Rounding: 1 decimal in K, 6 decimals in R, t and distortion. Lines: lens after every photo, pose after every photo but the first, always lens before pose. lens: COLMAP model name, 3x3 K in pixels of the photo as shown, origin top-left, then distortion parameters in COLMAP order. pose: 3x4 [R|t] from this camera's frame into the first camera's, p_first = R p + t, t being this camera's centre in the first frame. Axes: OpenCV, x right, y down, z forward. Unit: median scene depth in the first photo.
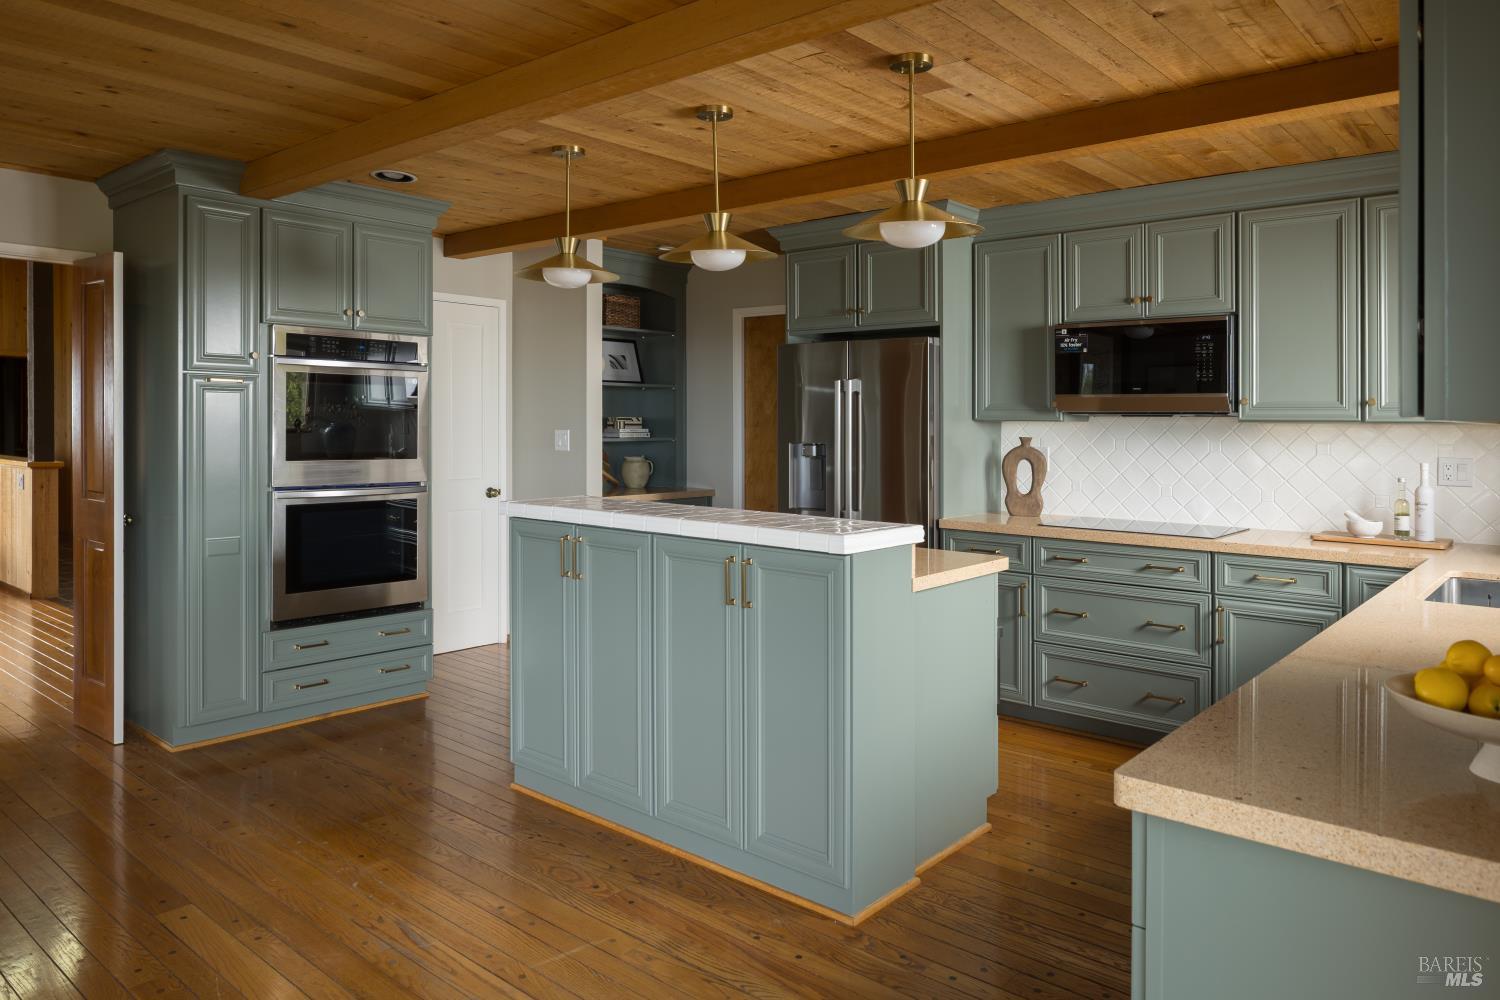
lens RADIAL K [[1026.8, 0, 732.8], [0, 1026.8, 426.9], [0, 0, 1]] dist [-0.009095, -0.003333]
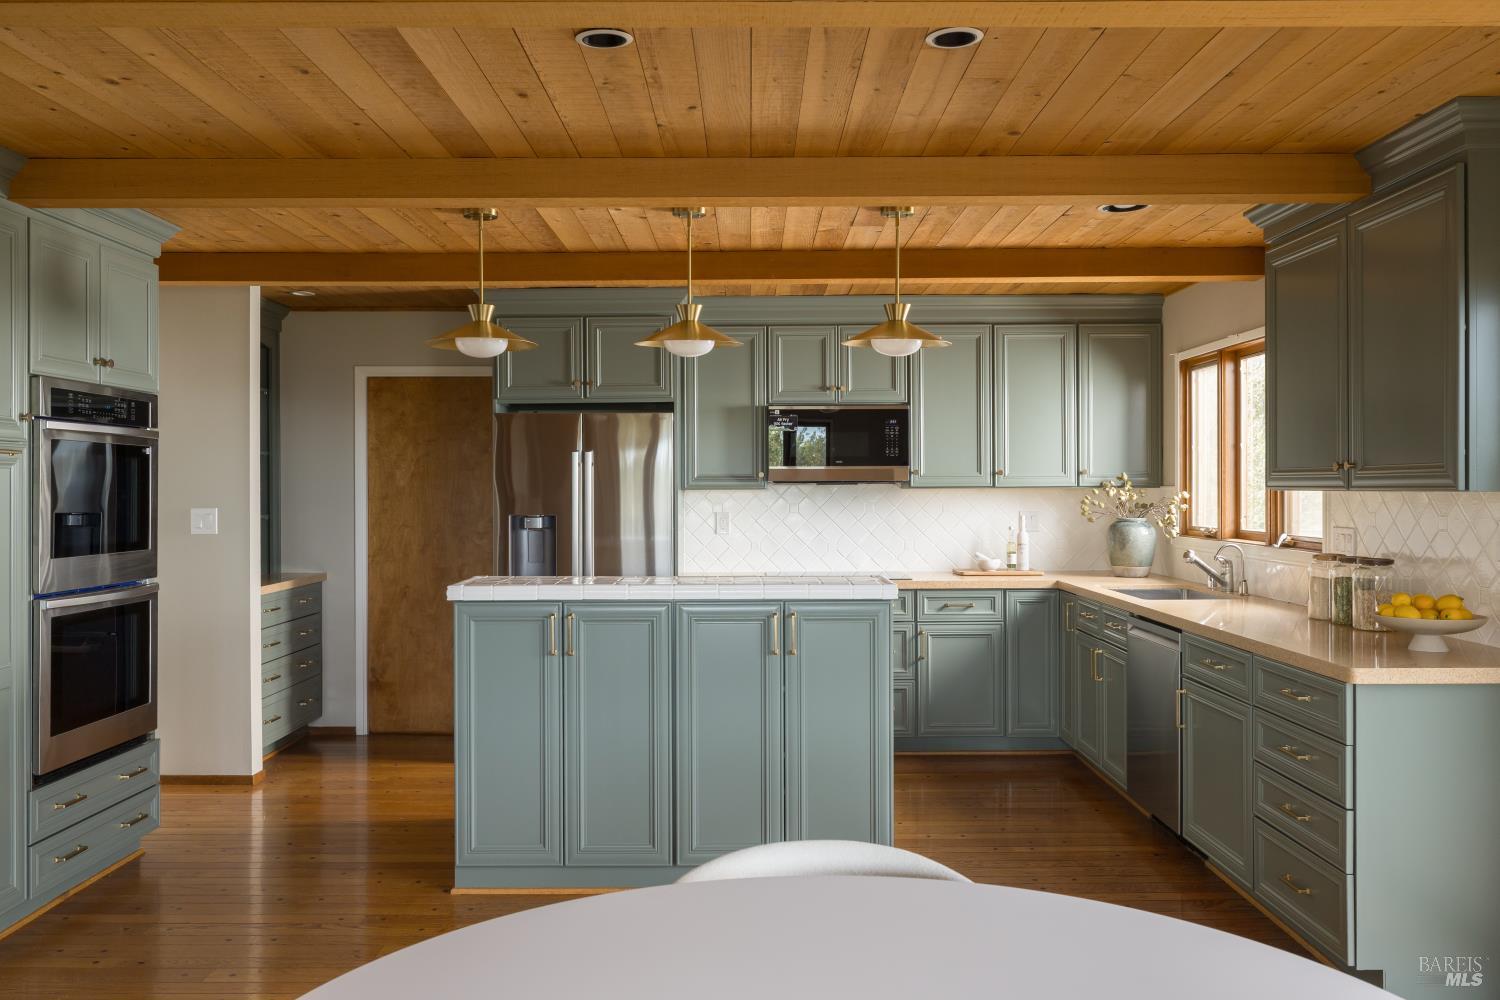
lens RADIAL K [[1199.5, 0, 751.1], [0, 1199.5, 492.4], [0, 0, 1]] dist [0.001124, -0.004713]
pose [[0.746864, -0.017099, 0.664757, -0.662471], [0.016006, 0.999842, 0.007735, -0.014449], [-0.664784, 0.004863, 0.747020, 0.007179]]
